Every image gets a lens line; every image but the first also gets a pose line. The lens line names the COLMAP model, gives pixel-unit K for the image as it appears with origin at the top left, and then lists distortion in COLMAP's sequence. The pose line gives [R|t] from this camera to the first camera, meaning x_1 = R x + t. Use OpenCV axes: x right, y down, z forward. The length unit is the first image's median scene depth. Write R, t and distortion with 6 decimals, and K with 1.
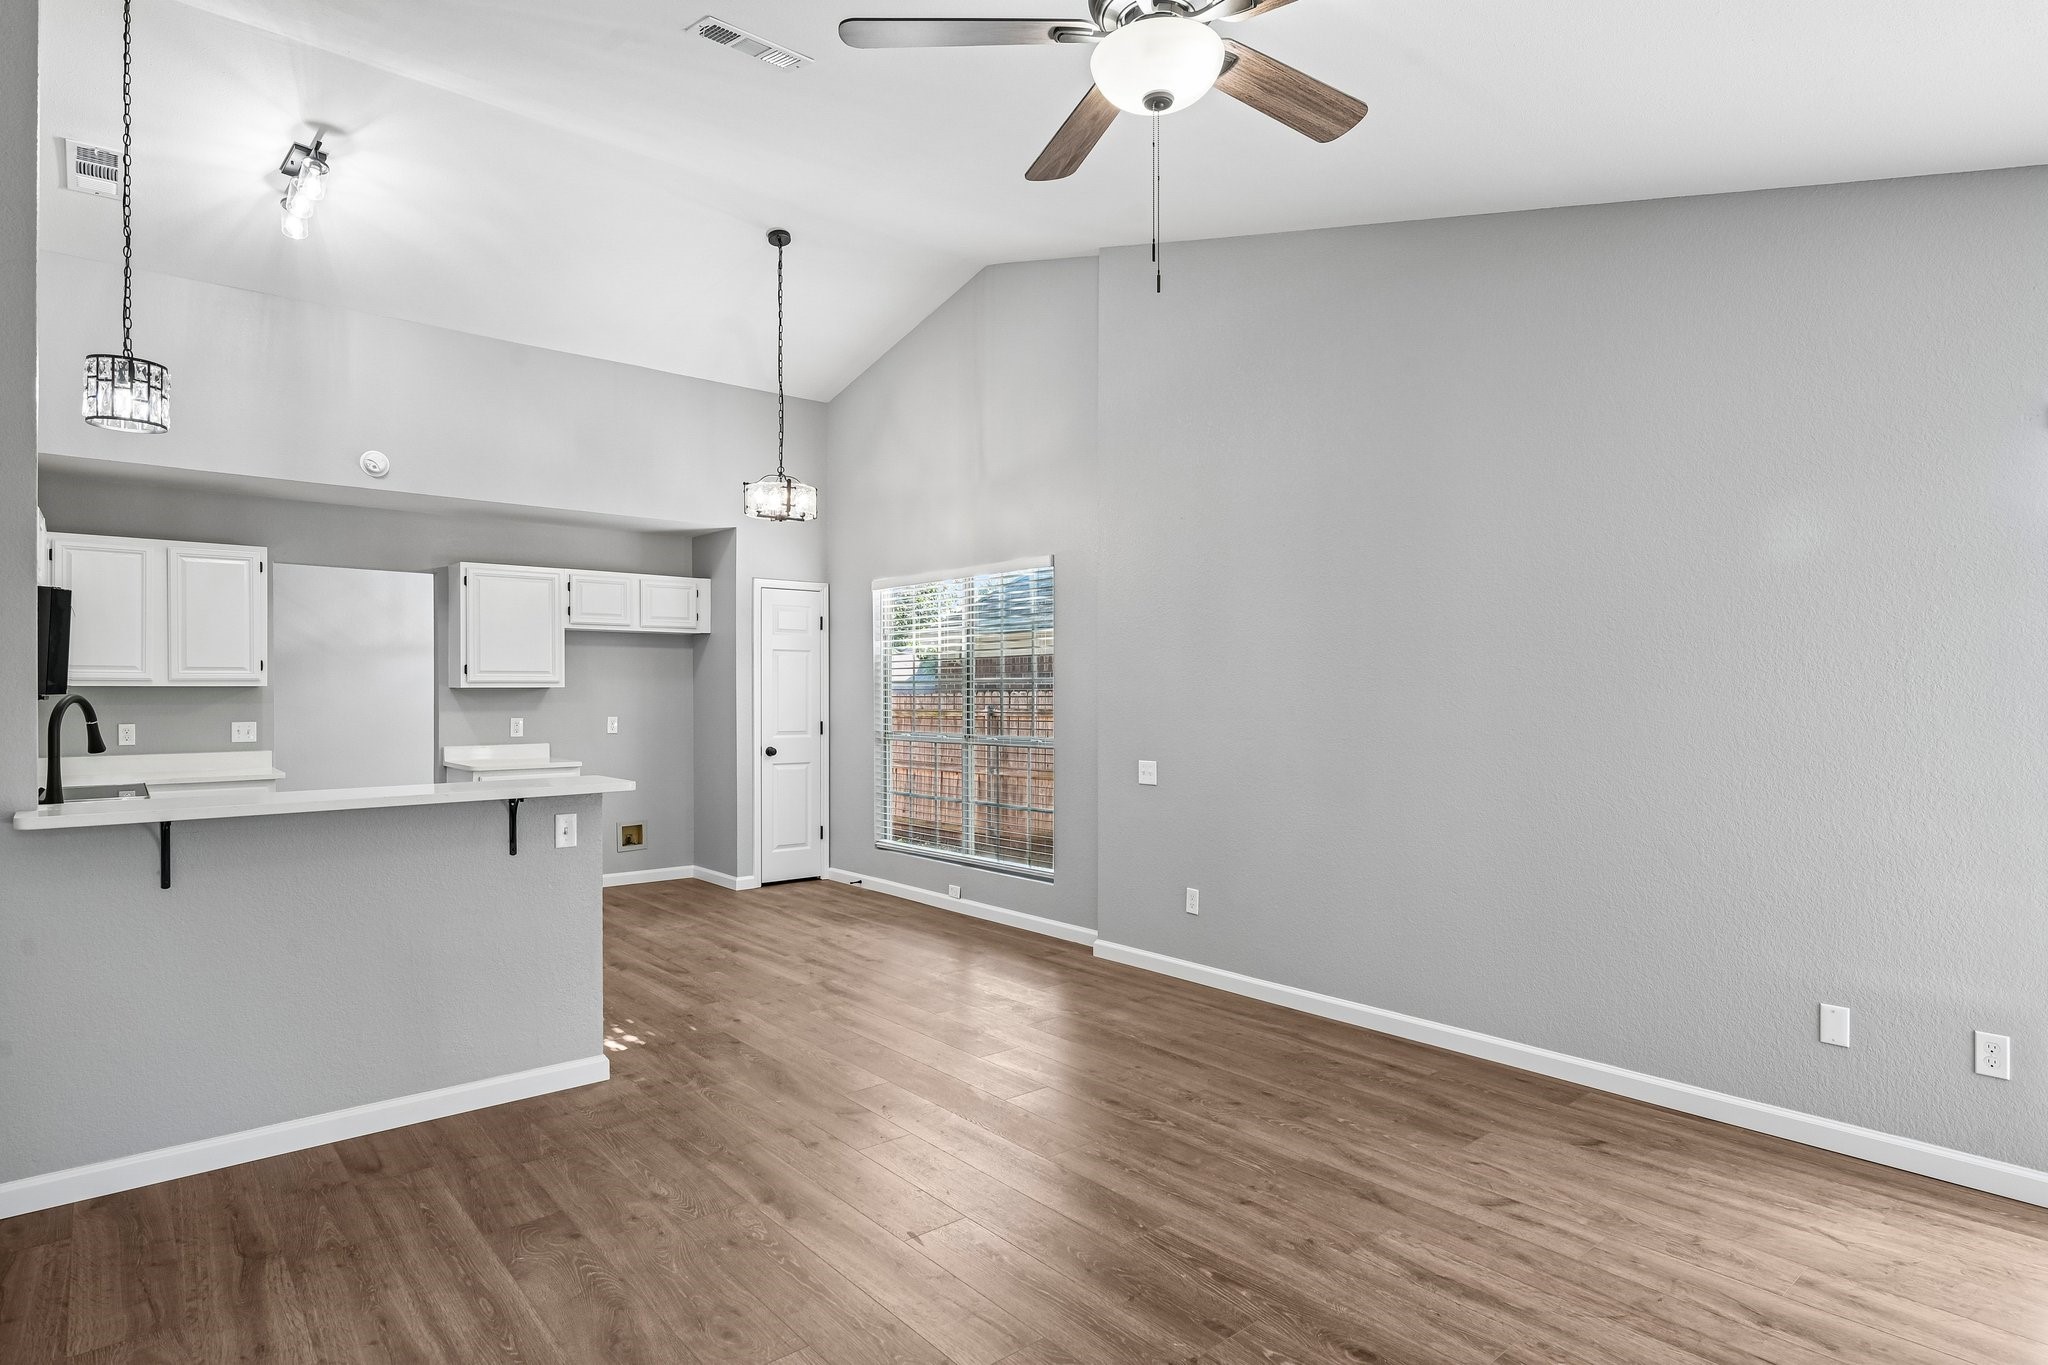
lens RADIAL K [[1091.6, 0, 1027.5], [0, 1091.6, 689.6], [0, 0, 1]] dist [-0.001704, -0.000417]
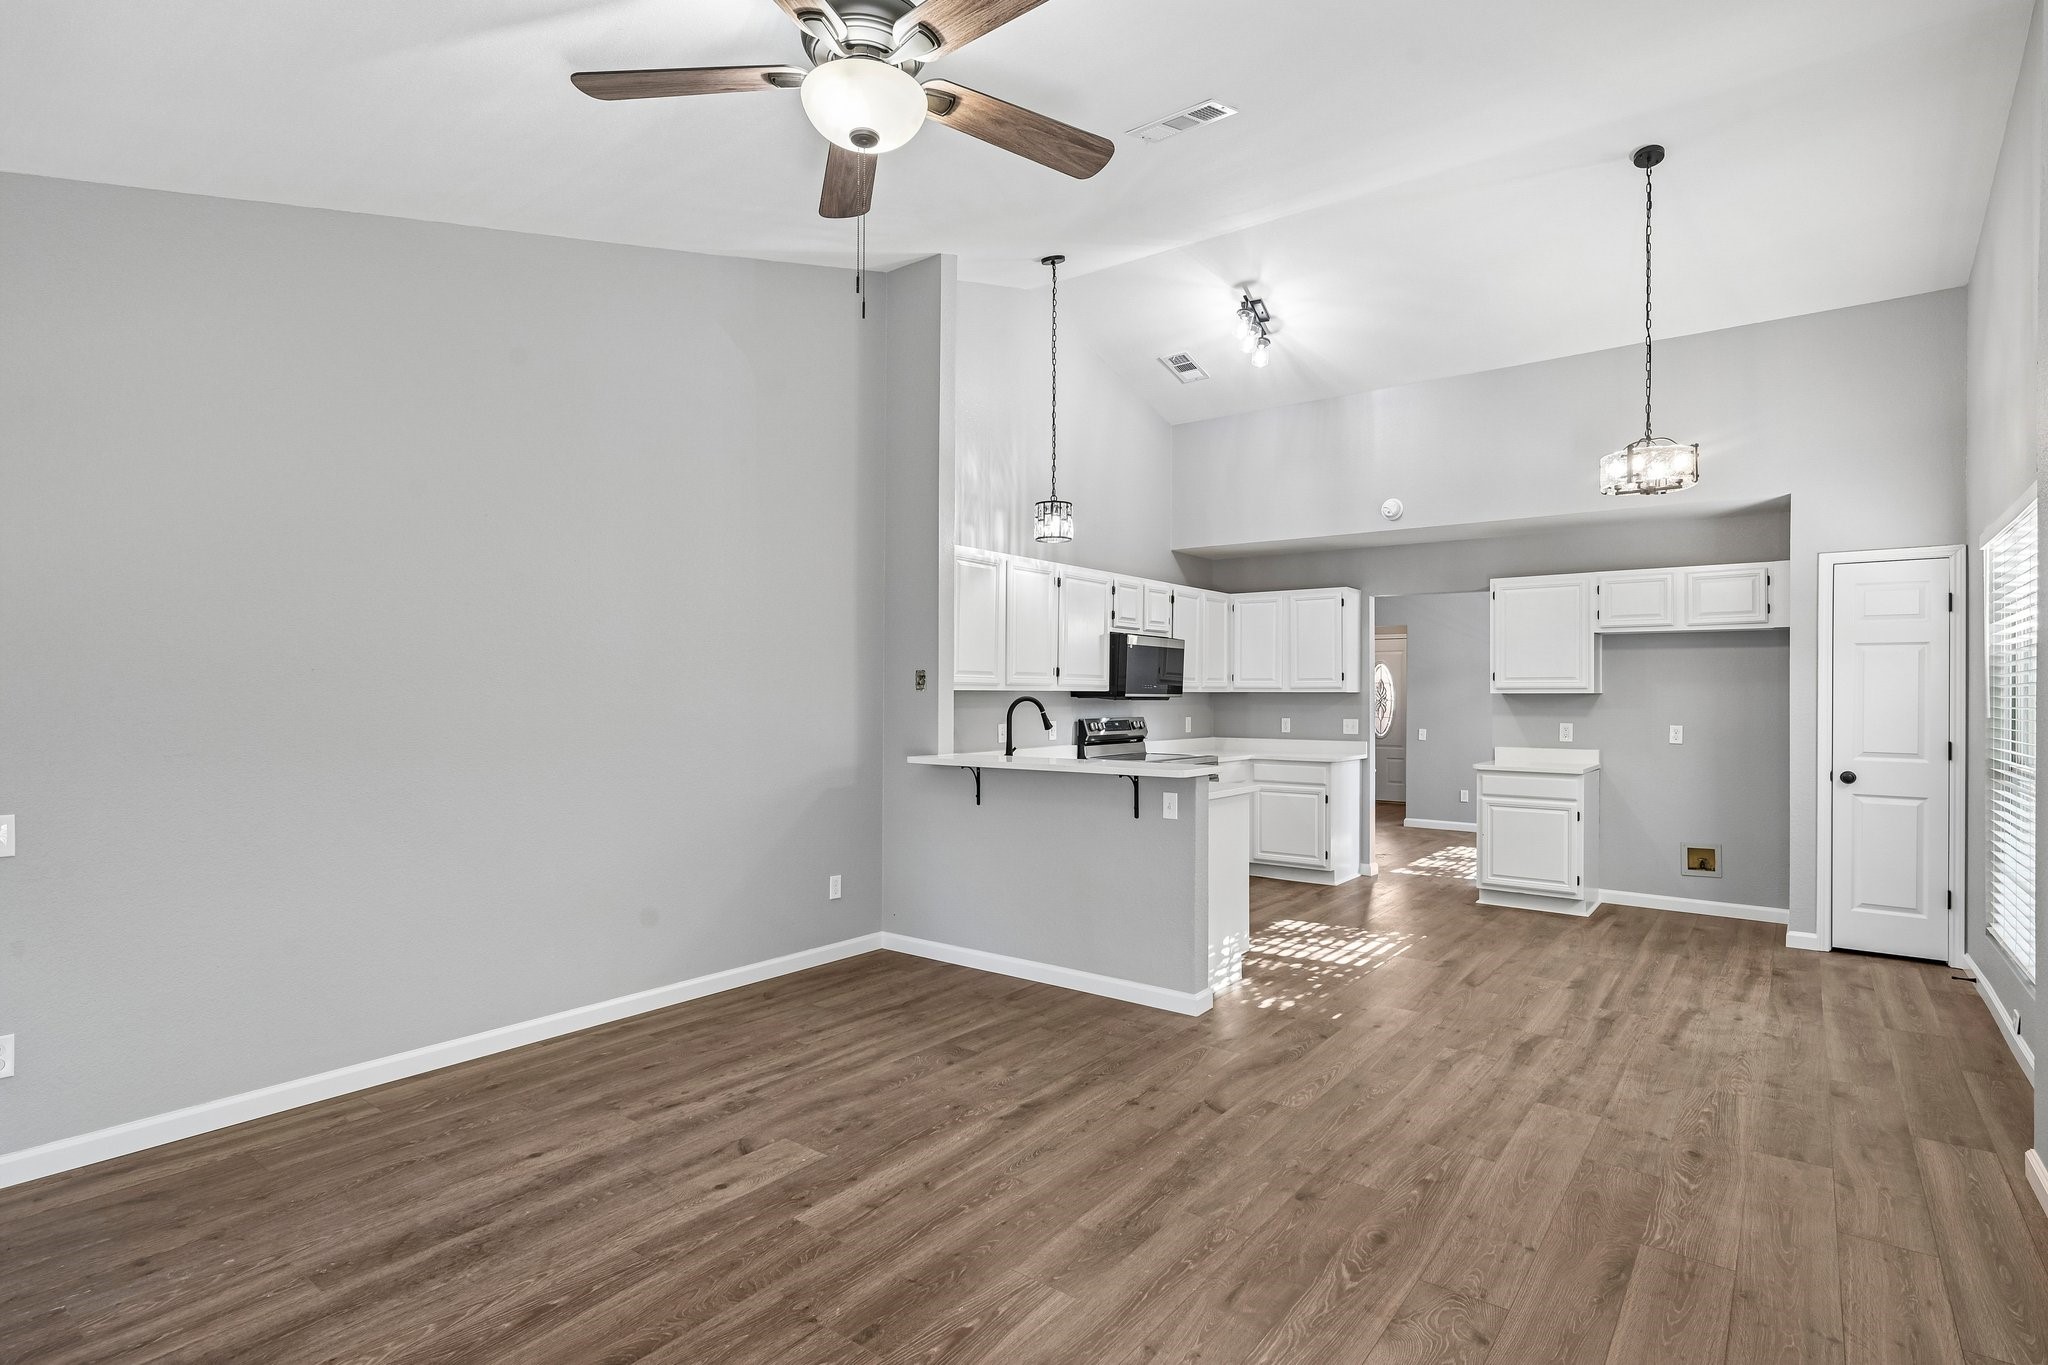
lens RADIAL K [[1018.3, 0, 1025.1], [0, 1018.3, 691.5], [0, 0, 1]] dist [0.001388, 0.000560]
pose [[0.208769, -0.001214, -0.977964, 0.584216], [-0.003373, 0.999992, -0.001962, -0.000189], [0.977959, 0.003708, 0.208763, 0.494533]]
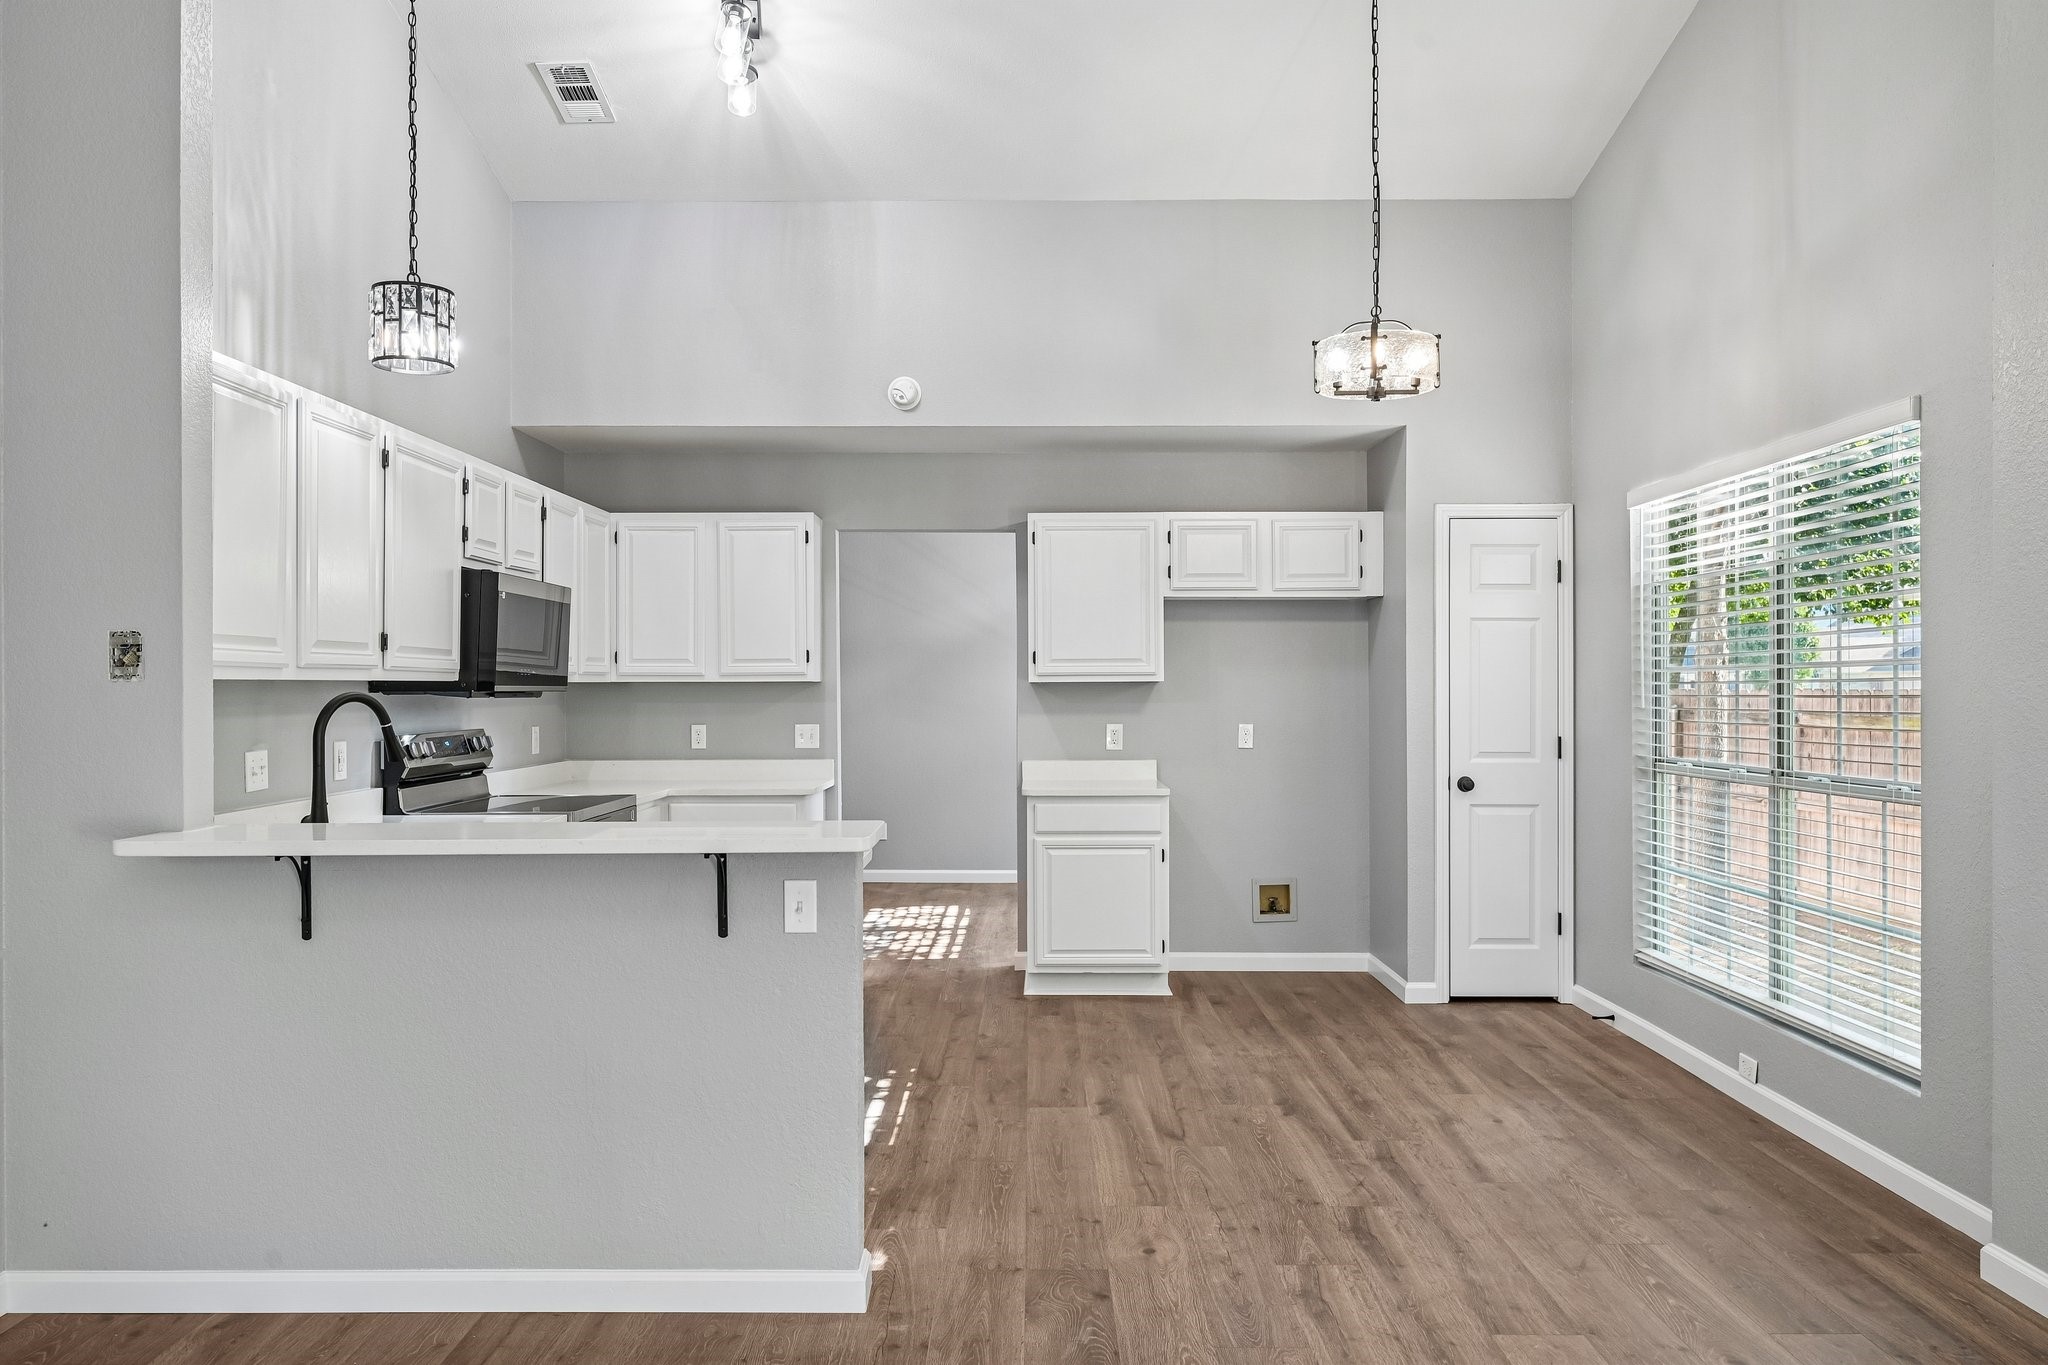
lens RADIAL K [[1459.3, 0, 1024.7], [0, 1459.3, 688.1], [0, 0, 1]] dist [-0.002972, -0.002327]
pose [[0.756156, -0.000967, -0.654391, 0.195782], [0.002986, 0.999994, 0.001973, 0.000495], [0.654385, -0.003446, 0.756154, 0.371561]]
